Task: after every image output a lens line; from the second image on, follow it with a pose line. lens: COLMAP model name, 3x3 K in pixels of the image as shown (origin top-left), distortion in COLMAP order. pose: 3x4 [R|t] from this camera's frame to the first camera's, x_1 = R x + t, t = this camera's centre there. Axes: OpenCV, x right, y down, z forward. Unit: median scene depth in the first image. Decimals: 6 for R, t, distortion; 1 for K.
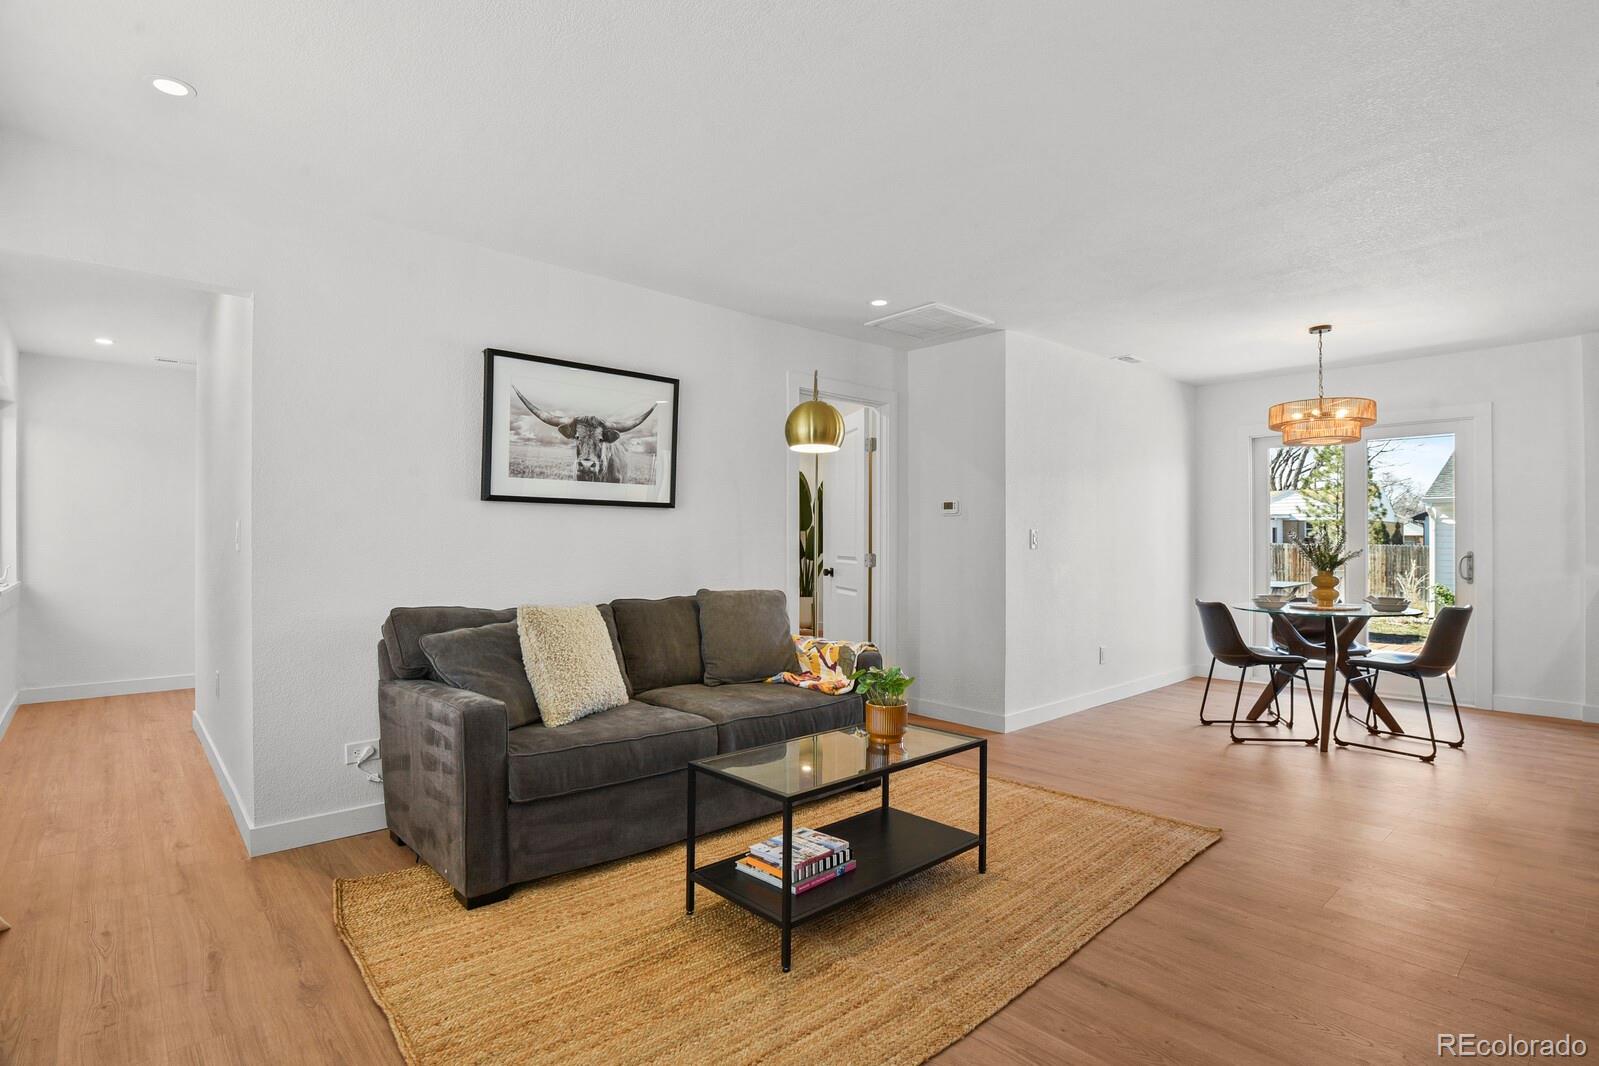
lens RADIAL K [[790.9, 0, 796.6], [0, 790.9, 536.5], [0, 0, 1]] dist [-0.026511, -0.000180]
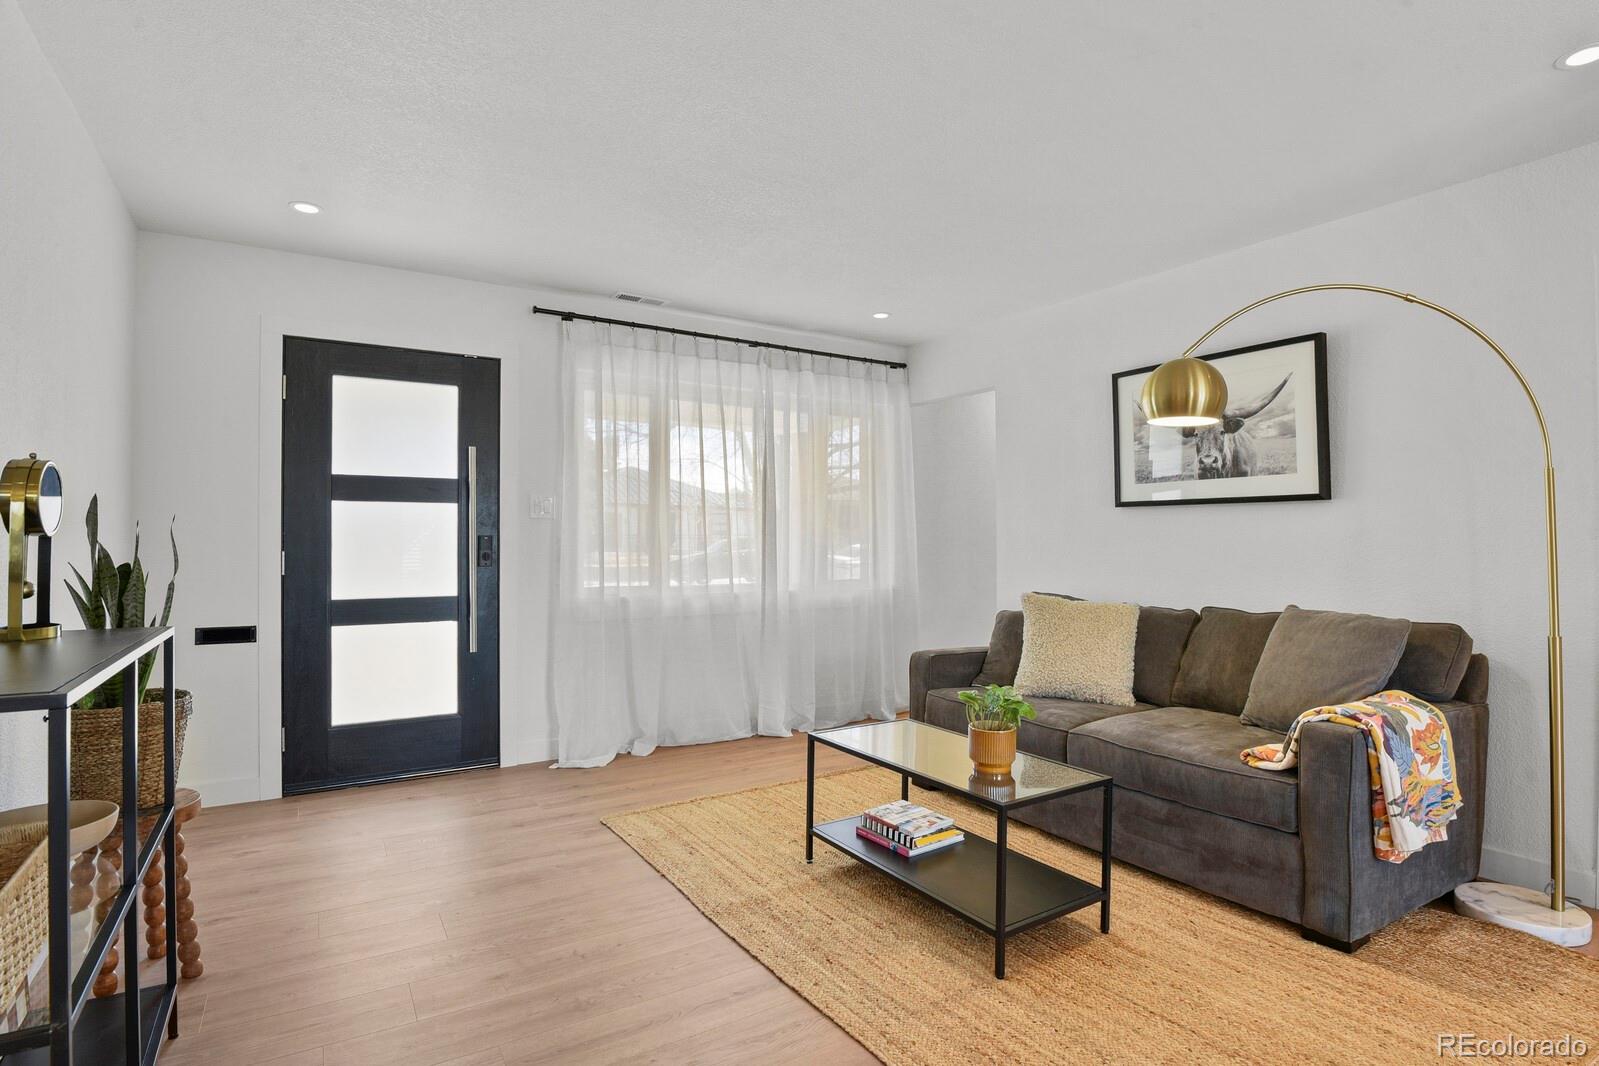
lens RADIAL K [[790.9, 0, 796.6], [0, 790.9, 536.5], [0, 0, 1]] dist [-0.026511, -0.000180]
pose [[-0.171087, -0.008043, -0.985223, 0.737291], [0.005384, 0.999944, -0.009098, 0.004257], [0.985241, -0.006861, -0.171034, 0.676992]]
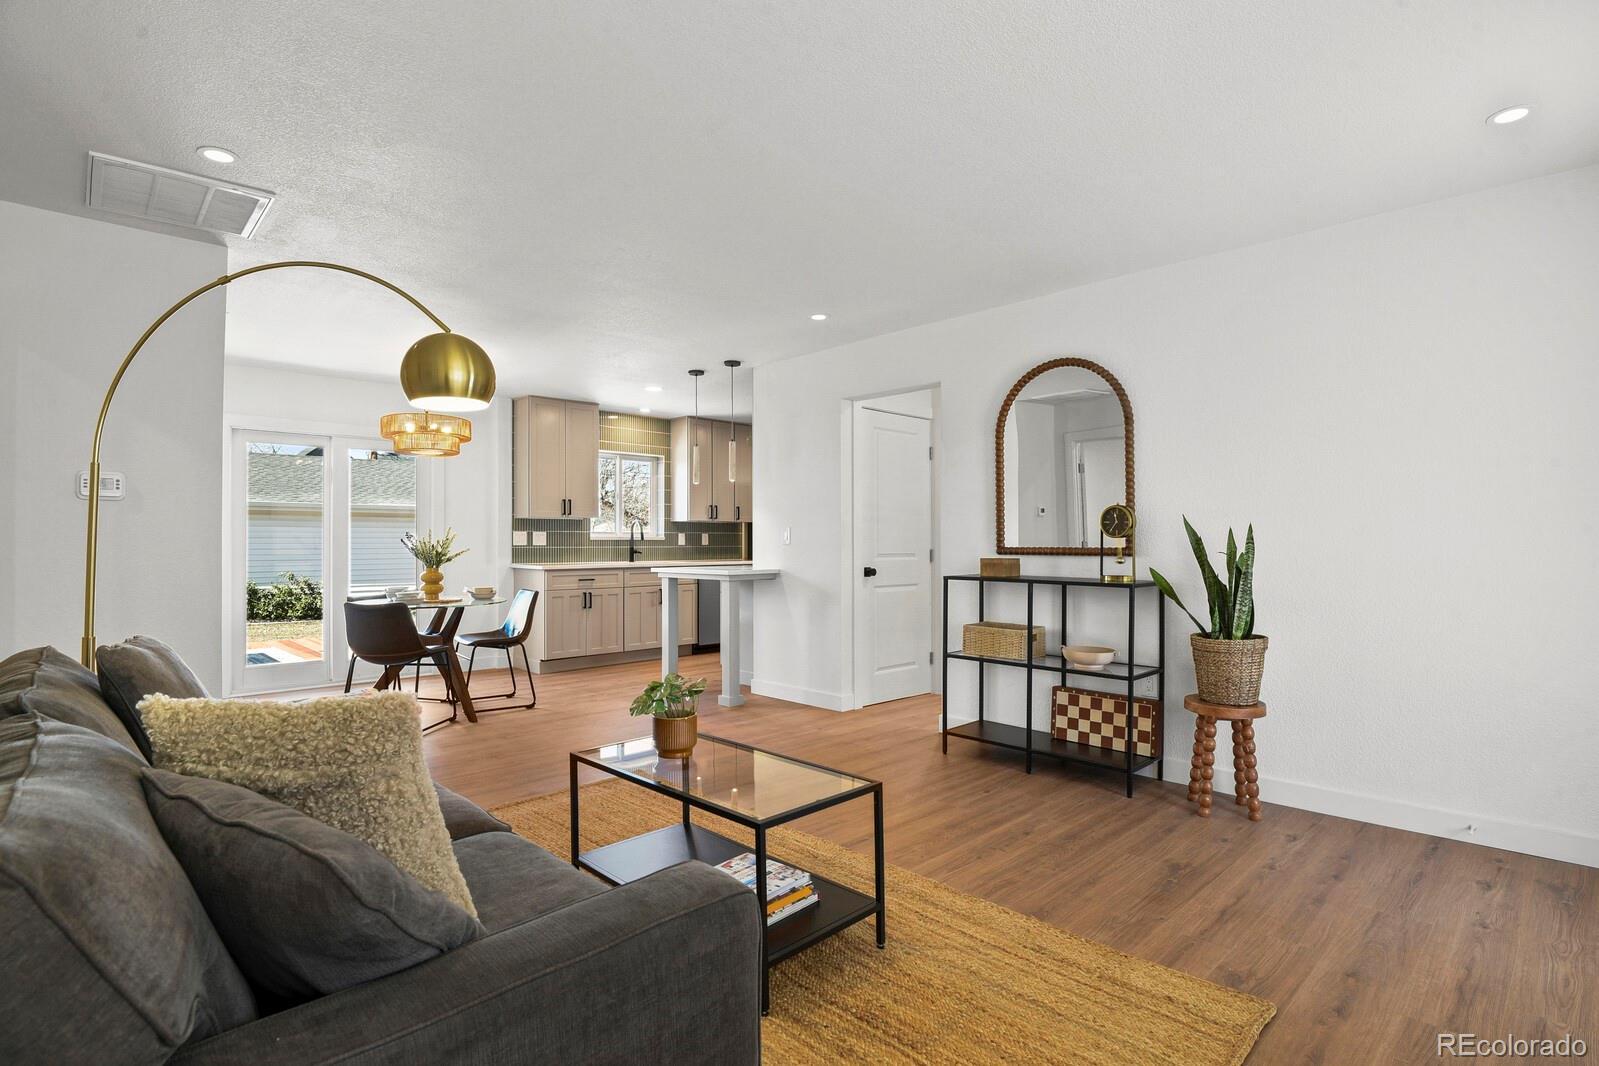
lens RADIAL K [[794.2, 0, 787.6], [0, 794.2, 546.1], [0, 0, 1]] dist [0.000934, 0.000042]
pose [[-0.022374, -0.004882, 0.999738, -0.595563], [-0.004340, 0.999979, 0.004786, 0.005405], [-0.999740, -0.004231, -0.022395, 0.644000]]
